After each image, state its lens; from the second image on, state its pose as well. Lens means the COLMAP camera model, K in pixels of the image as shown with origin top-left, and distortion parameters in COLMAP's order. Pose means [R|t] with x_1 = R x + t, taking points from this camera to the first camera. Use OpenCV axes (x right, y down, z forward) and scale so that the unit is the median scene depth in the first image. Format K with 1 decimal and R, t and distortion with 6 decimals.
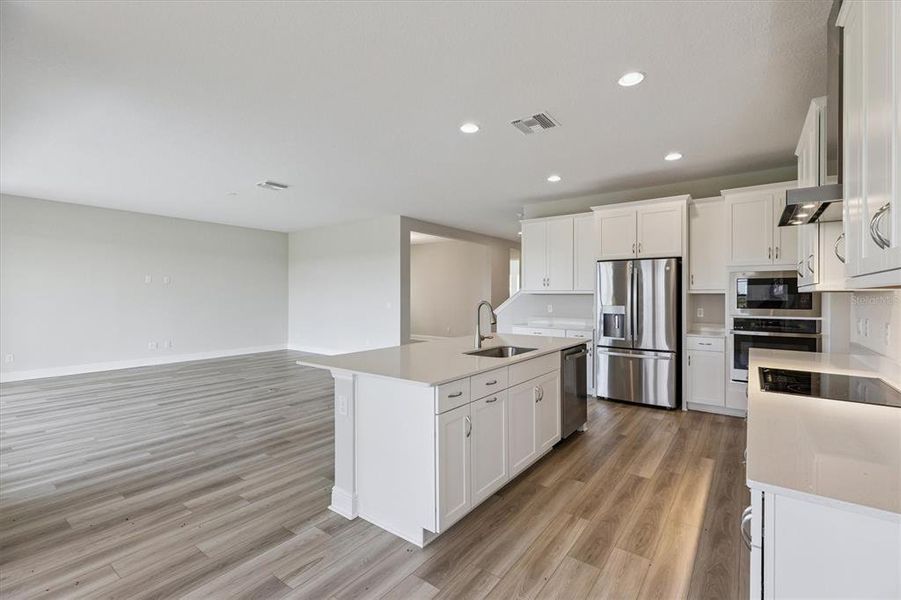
lens RADIAL K [[401.9, 0, 453.3], [0, 401.9, 297.6], [0, 0, 1]] dist [0.002933, 0.000489]
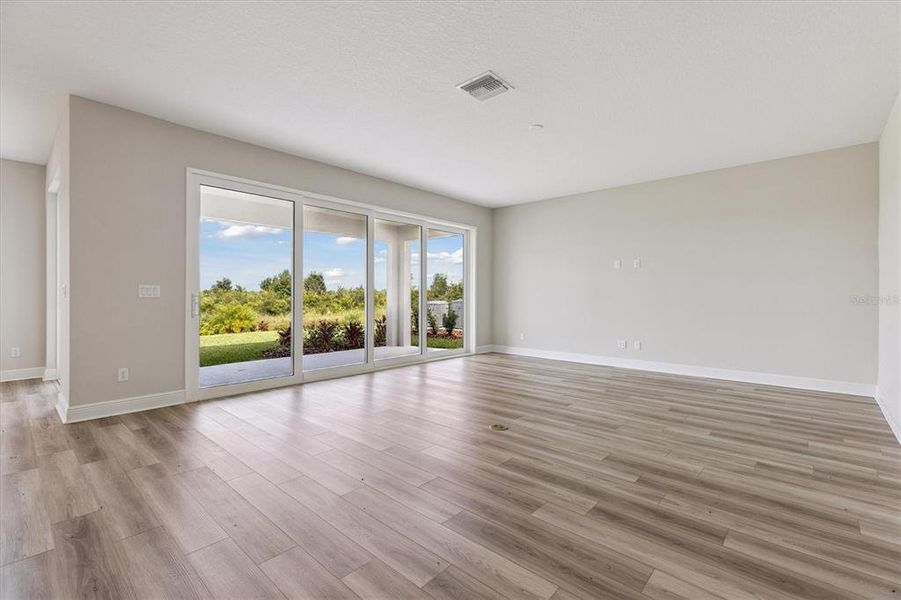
lens RADIAL K [[401.9, 0, 453.3], [0, 401.9, 297.6], [0, 0, 1]] dist [0.002933, 0.000489]
pose [[-0.095443, 0.001053, -0.995434, 0.180950], [-0.012620, 0.999918, 0.002267, 0.040662], [0.995355, 0.012779, -0.095422, 1.151683]]
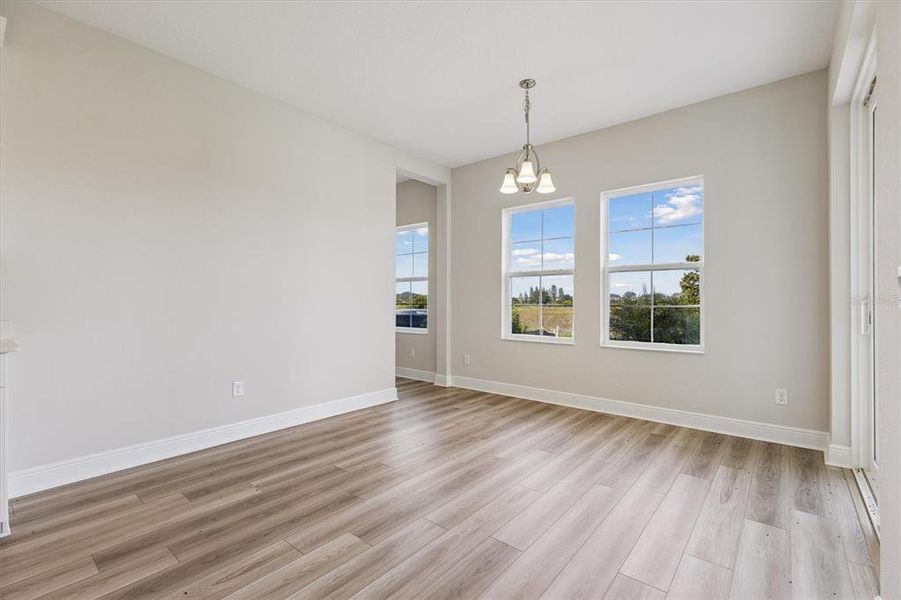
lens RADIAL K [[401.9, 0, 453.3], [0, 401.9, 297.6], [0, 0, 1]] dist [0.002933, 0.000489]
pose [[-0.998317, -0.002029, 0.057960, -0.289893], [-0.001906, 0.999996, 0.002191, 0.043614], [-0.057964, 0.002077, -0.998317, 0.565334]]
